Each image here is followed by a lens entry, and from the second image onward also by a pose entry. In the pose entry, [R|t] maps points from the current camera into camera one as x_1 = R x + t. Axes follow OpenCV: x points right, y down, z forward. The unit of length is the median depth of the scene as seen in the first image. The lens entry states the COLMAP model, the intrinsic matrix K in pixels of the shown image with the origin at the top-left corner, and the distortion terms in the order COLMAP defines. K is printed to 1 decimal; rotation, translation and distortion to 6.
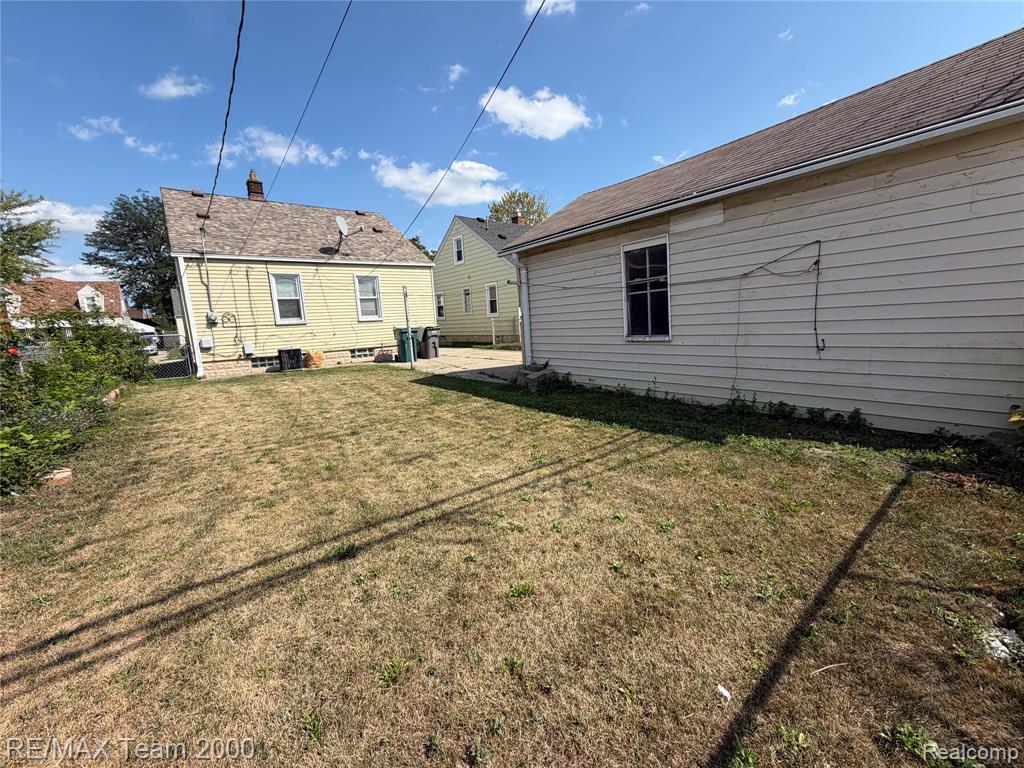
lens RADIAL K [[409.1, 0, 506.6], [0, 409.1, 384.3], [0, 0, 1]] dist [0.002313, 0.000053]
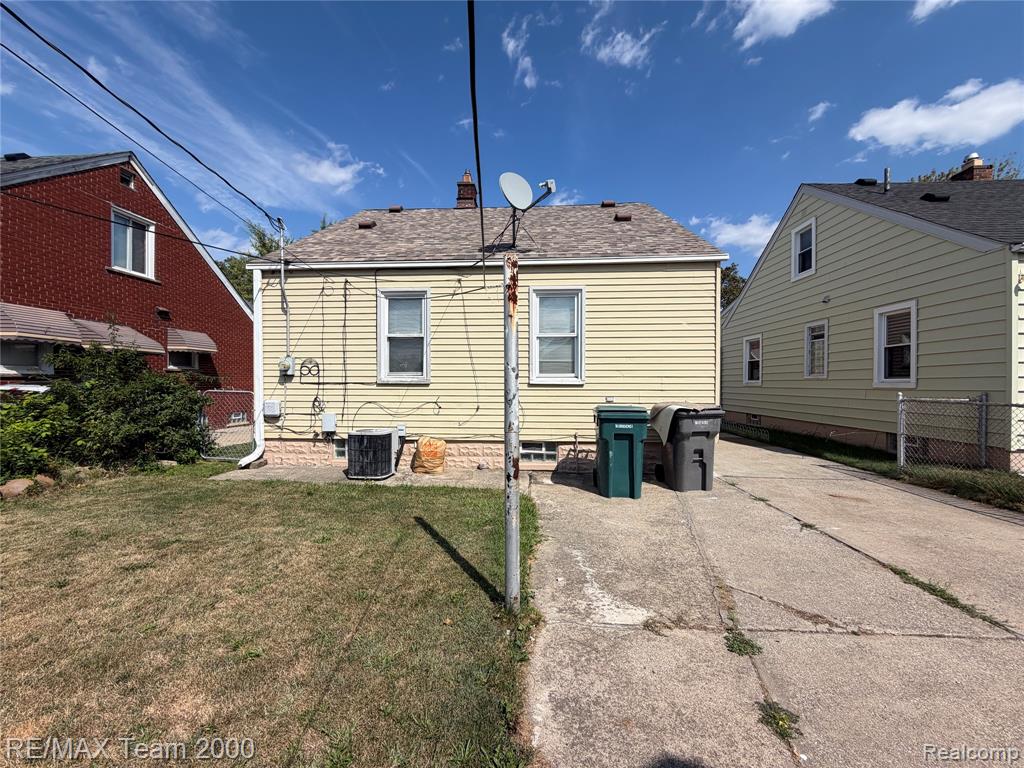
lens RADIAL K [[409.1, 0, 506.6], [0, 409.1, 384.3], [0, 0, 1]] dist [0.002313, 0.000053]
pose [[0.743154, 0.057086, -0.666681, -0.071966], [-0.146738, 0.986004, -0.079141, -0.121598], [0.652832, 0.156641, 0.741130, 0.682996]]
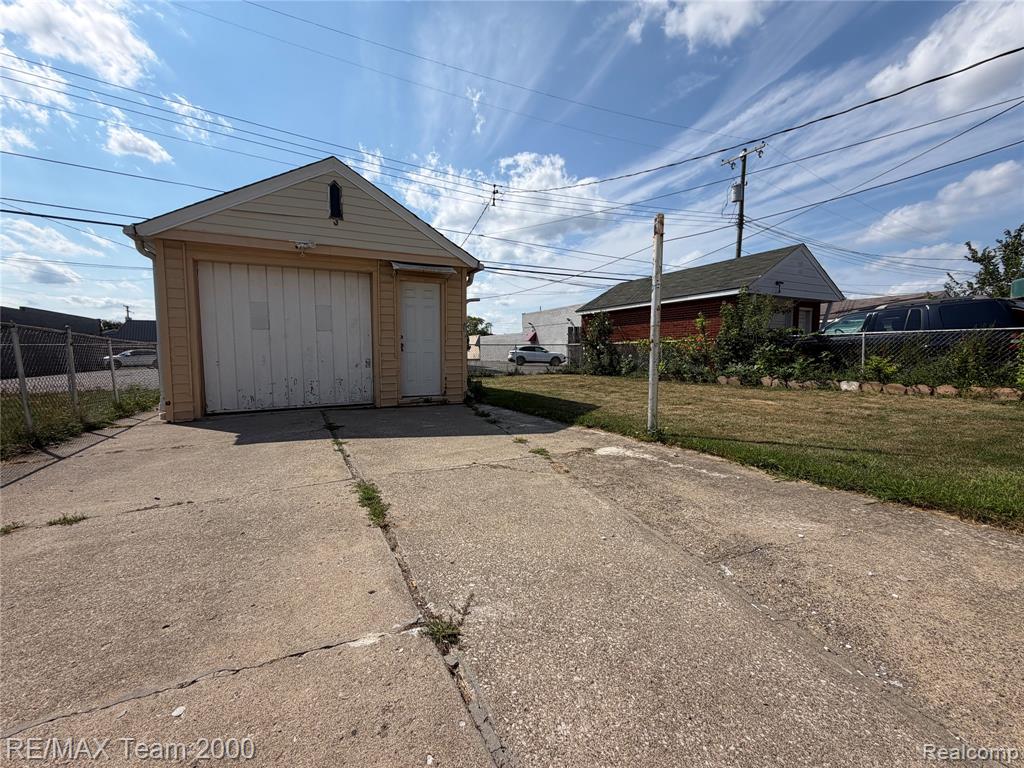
lens RADIAL K [[409.1, 0, 506.6], [0, 409.1, 384.3], [0, 0, 1]] dist [0.002313, 0.000053]
pose [[-0.982659, 0.047689, 0.179187, -0.159455], [0.086797, 0.972251, 0.217241, -0.158993], [-0.163854, 0.229027, -0.959530, 1.311719]]
